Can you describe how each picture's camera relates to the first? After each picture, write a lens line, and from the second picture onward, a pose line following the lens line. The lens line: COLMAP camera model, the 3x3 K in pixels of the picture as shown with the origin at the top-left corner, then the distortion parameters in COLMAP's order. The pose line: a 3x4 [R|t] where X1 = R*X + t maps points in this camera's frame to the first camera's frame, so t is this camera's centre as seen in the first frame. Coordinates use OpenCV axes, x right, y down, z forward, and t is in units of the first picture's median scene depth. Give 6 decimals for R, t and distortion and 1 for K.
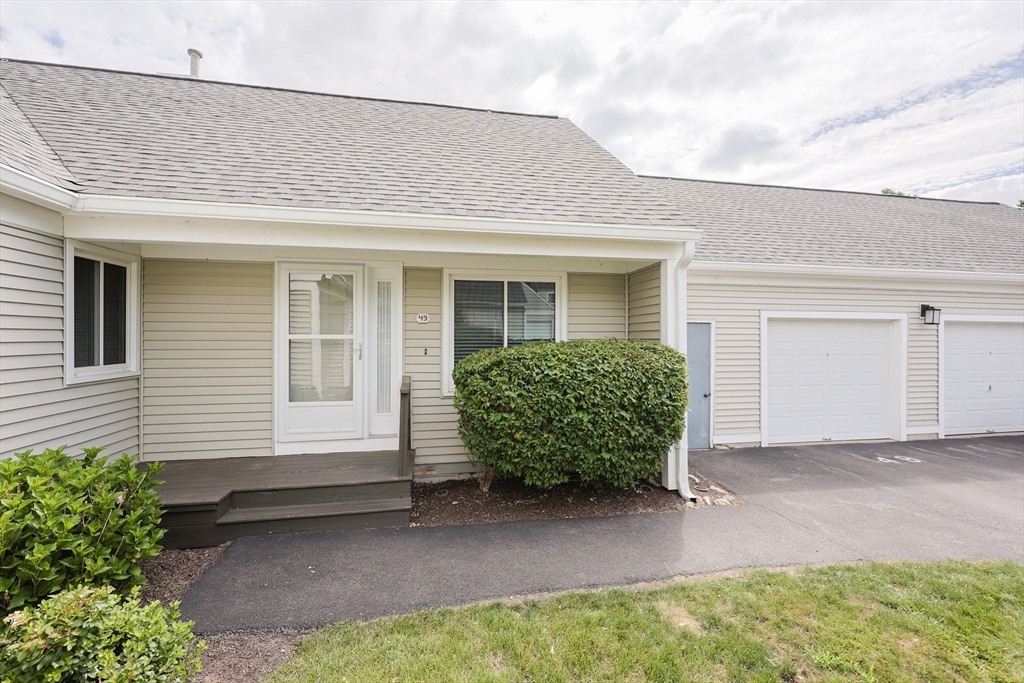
lens RADIAL K [[439.7, 0, 509.6], [0, 439.7, 336.7], [0, 0, 1]] dist [-0.000274, 0.000219]
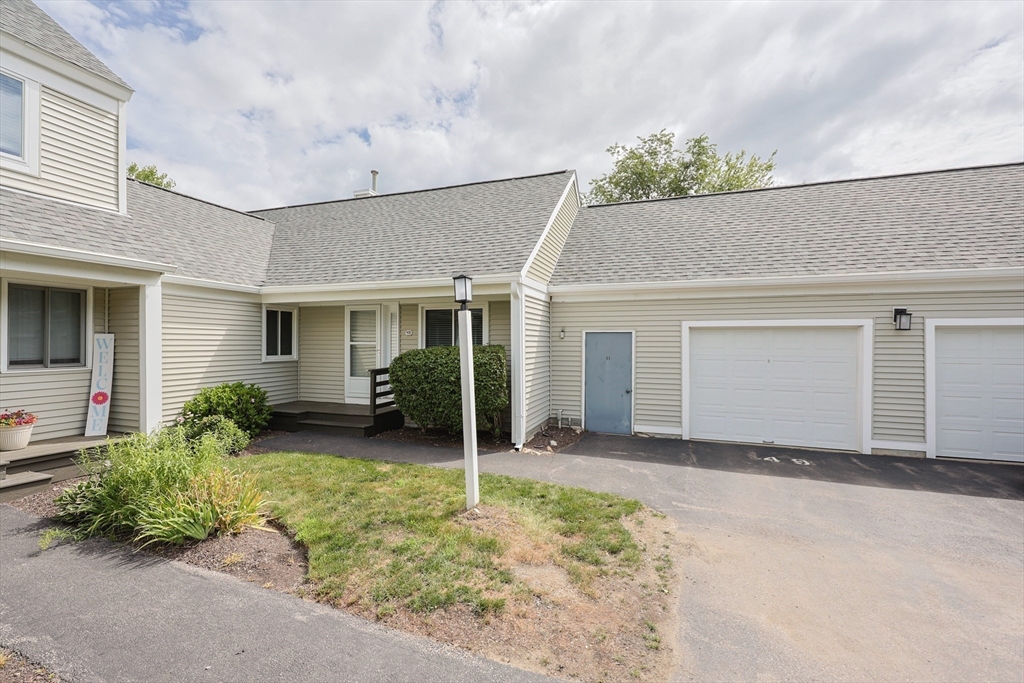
lens RADIAL K [[438.6, 0, 508.8], [0, 438.6, 334.7], [0, 0, 1]] dist [-0.000752, 0.000057]
pose [[0.858761, -0.009678, -0.512284, 1.181298], [-0.001823, 0.999758, -0.021943, 0.004583], [0.512372, 0.019778, 0.858536, -0.340216]]
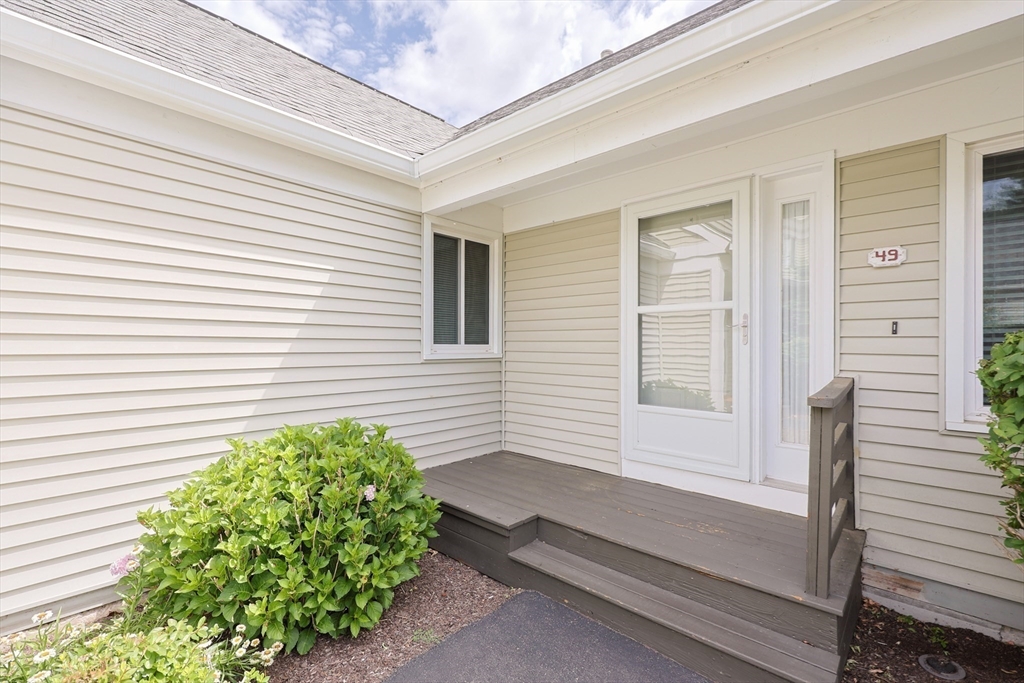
lens RADIAL K [[440.7, 0, 508.8], [0, 440.7, 342.8], [0, 0, 1]] dist [-0.001322, 0.000174]
pose [[0.591431, -0.004854, -0.806341, -0.064256], [-0.005335, 0.999936, -0.009932, 0.064277], [0.806338, 0.010176, 0.591368, 0.449879]]
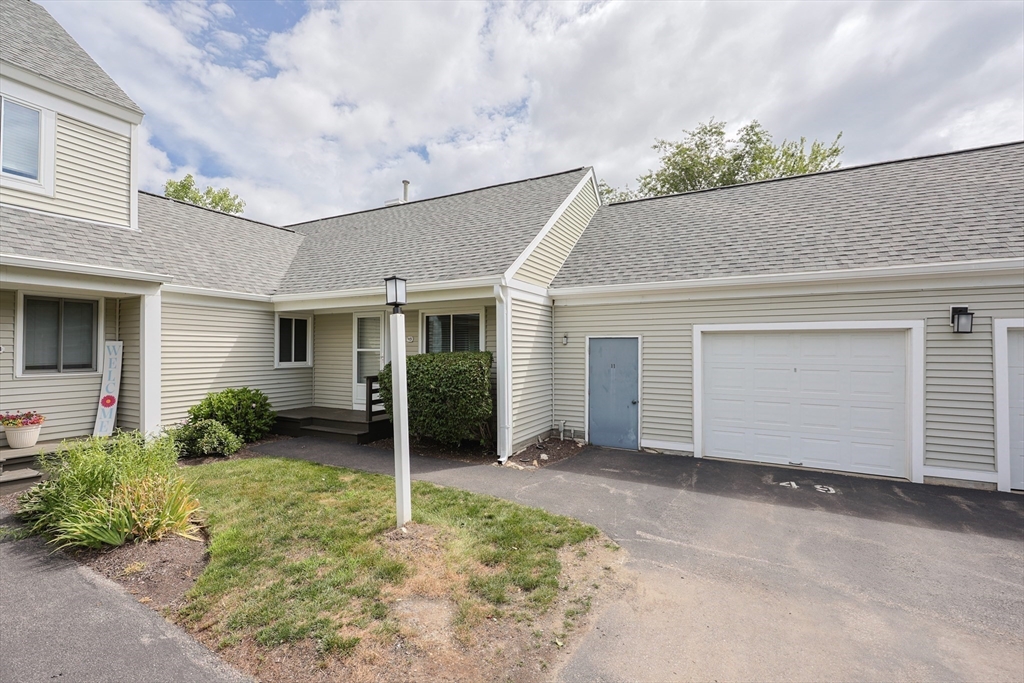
lens RADIAL K [[439.7, 0, 509.6], [0, 439.7, 336.7], [0, 0, 1]] dist [-0.000274, 0.000219]
pose [[0.779014, -0.019781, -0.626694, 1.354053], [-0.001466, 0.999442, -0.033369, 0.006529], [0.627005, 0.026913, 0.778550, -0.119805]]
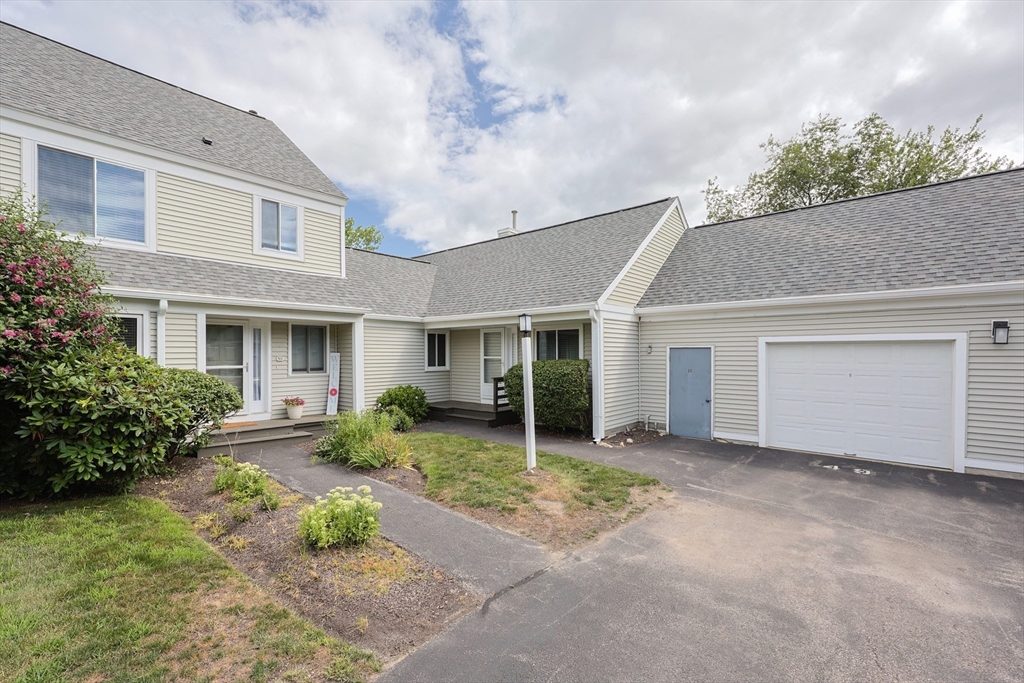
lens RADIAL K [[440.7, 0, 508.8], [0, 440.7, 342.8], [0, 0, 1]] dist [-0.001322, 0.000174]
pose [[0.615892, -0.023287, -0.787486, 1.714458], [0.000723, 0.999579, -0.028993, -0.010751], [0.787830, 0.017287, 0.615650, -0.499162]]
